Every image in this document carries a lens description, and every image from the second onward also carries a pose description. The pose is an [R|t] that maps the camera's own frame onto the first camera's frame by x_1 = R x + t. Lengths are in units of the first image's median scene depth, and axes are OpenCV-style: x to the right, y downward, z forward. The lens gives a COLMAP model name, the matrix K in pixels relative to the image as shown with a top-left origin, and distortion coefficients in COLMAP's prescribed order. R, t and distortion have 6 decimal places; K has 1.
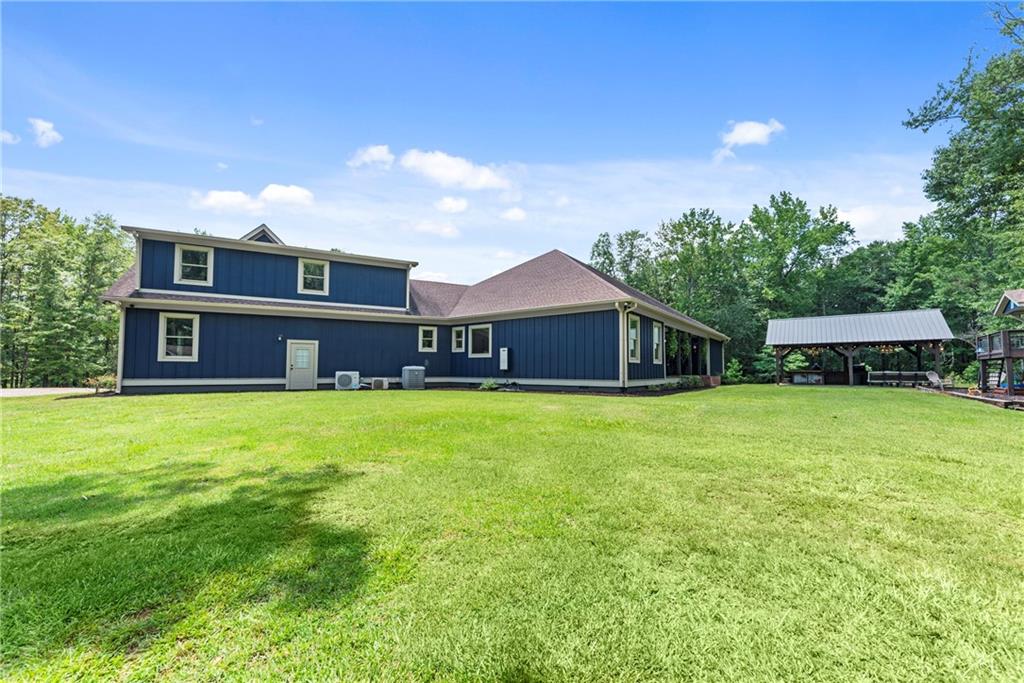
lens RADIAL K [[387.8, 0, 516.0], [0, 387.8, 359.7], [0, 0, 1]] dist [0.000728, 0.000075]
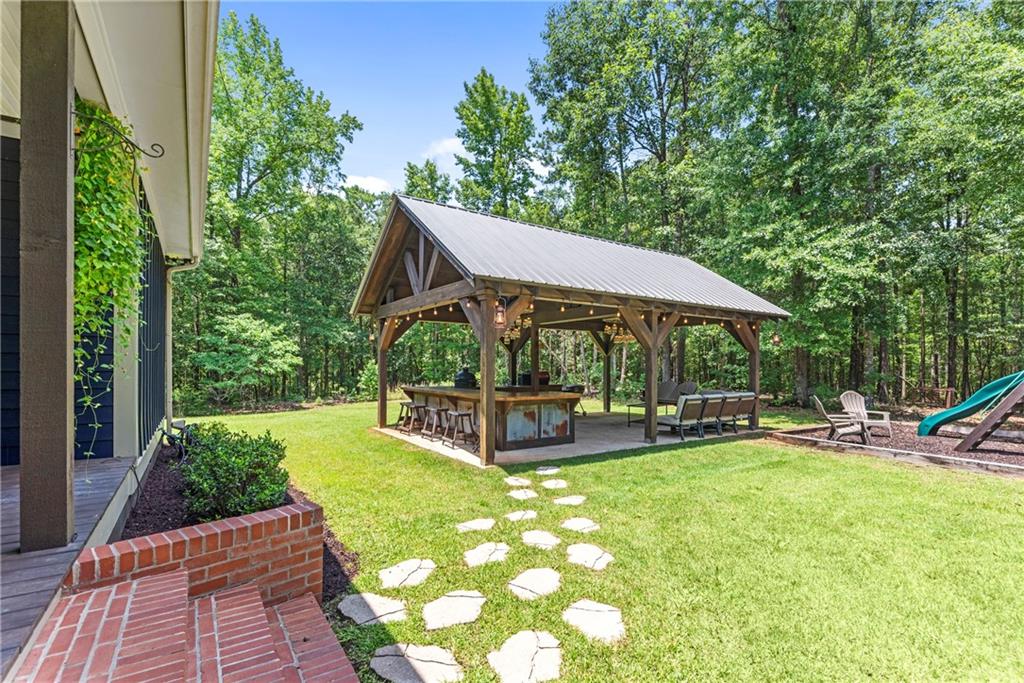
lens RADIAL K [[466.8, 0, 509.6], [0, 466.8, 362.3], [0, 0, 1]] dist [-0.000413, -0.000270]
pose [[0.317294, 0.007356, 0.948299, 0.578809], [-0.034233, 0.999407, 0.003702, 0.006013], [-0.947709, -0.033638, 0.317358, 1.240356]]
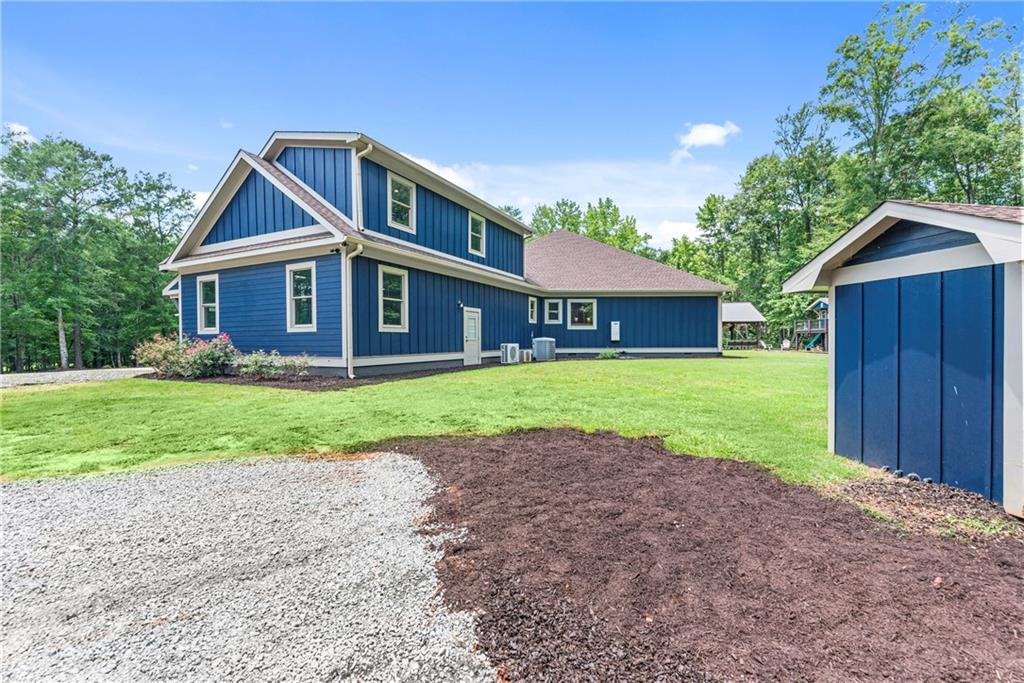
lens RADIAL K [[424.0, 0, 513.4], [0, 424.0, 353.1], [0, 0, 1]] dist [0.002304, 0.000073]
pose [[0.794555, -0.023786, 0.606727, -1.038414], [-0.011066, 0.998499, 0.053637, -0.001076], [-0.607092, -0.049331, 0.793099, 0.181733]]
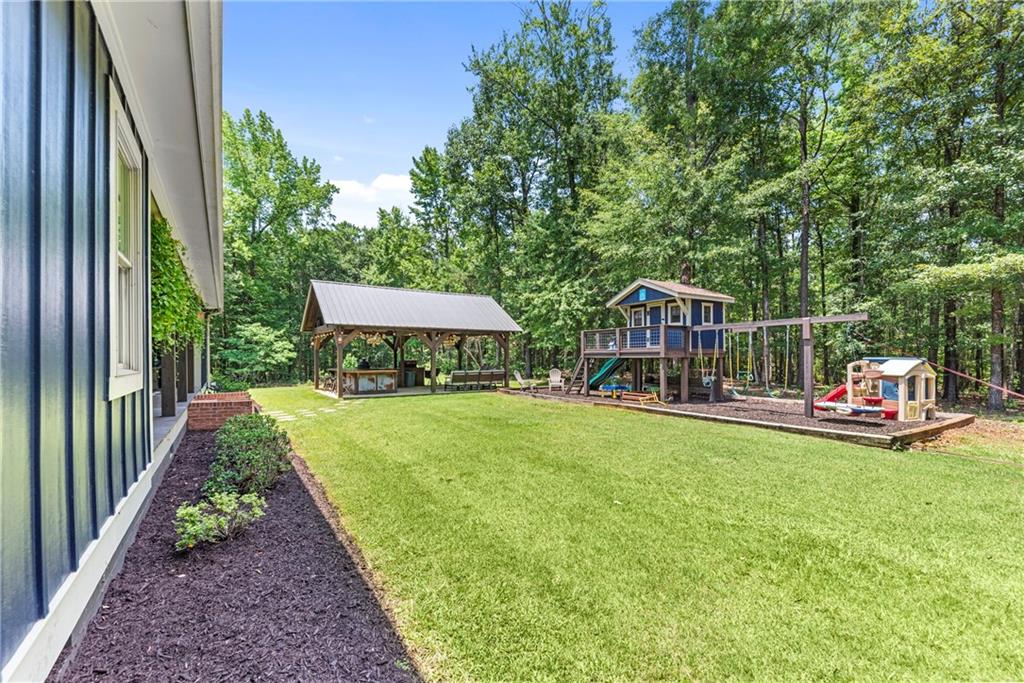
lens RADIAL K [[424.0, 0, 513.4], [0, 424.0, 353.1], [0, 0, 1]] dist [0.002304, 0.000073]
pose [[0.313732, 0.006299, 0.949491, 0.242358], [-0.026540, 0.999645, 0.002138, -0.008872], [-0.949141, -0.025870, 0.313788, 0.788020]]
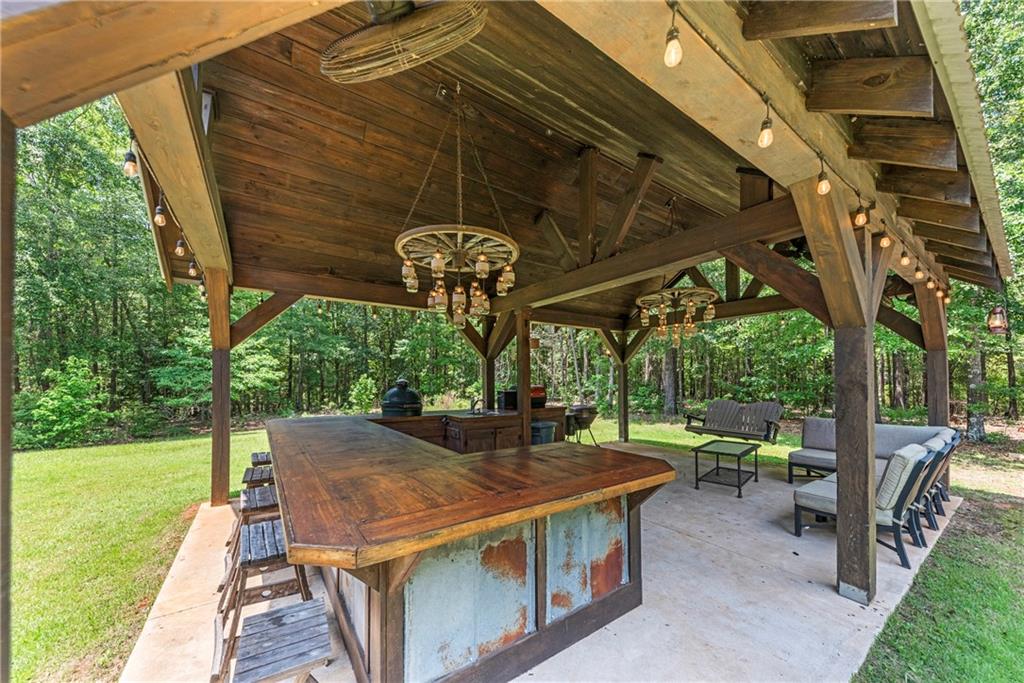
lens RADIAL K [[357.7, 0, 511.5], [0, 357.7, 374.9], [0, 0, 1]] dist [-0.000027, -0.000013]
pose [[0.300612, 0.010759, 0.953686, 0.922495], [-0.027593, 0.999616, -0.002580, 0.010741], [-0.953347, -0.025539, 0.300794, 1.334215]]
